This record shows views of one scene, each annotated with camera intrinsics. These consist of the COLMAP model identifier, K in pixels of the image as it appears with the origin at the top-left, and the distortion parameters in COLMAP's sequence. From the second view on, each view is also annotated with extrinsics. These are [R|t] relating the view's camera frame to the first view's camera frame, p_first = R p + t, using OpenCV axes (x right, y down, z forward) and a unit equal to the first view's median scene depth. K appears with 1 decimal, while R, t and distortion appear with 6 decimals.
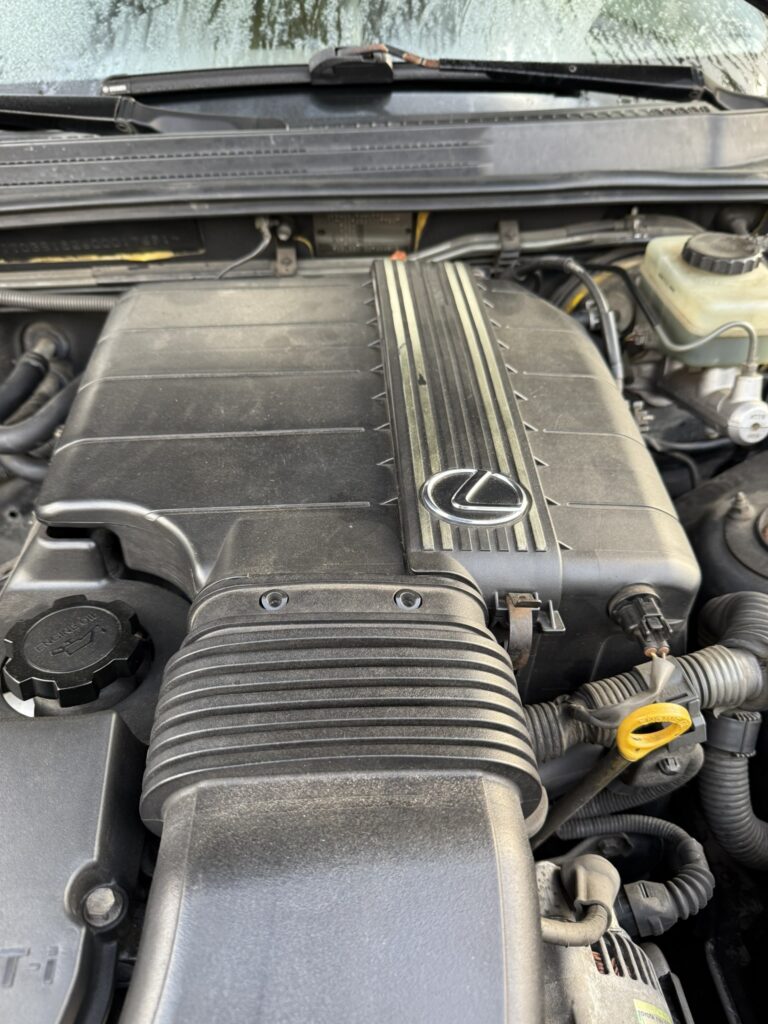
lens RADIAL K [[754.0, 0, 381.5], [0, 754.0, 525.1], [0, 0, 1]] dist [-0.013855, -0.002900]
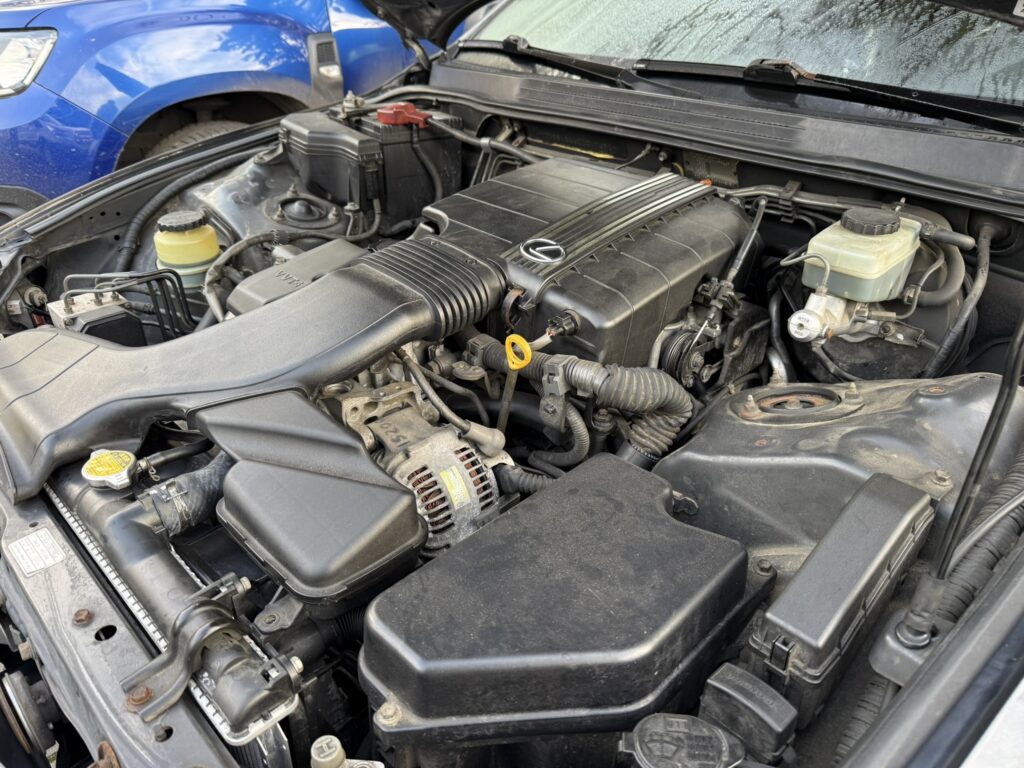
lens RADIAL K [[720.4, 0, 524.0], [0, 720.4, 385.3], [0, 0, 1]] dist [0.011023, -0.002577]
pose [[0.676715, 0.396681, -0.620243, 0.817361], [-0.480978, 0.876014, 0.035492, 0.133207], [0.557420, 0.274305, 0.783607, -0.254710]]
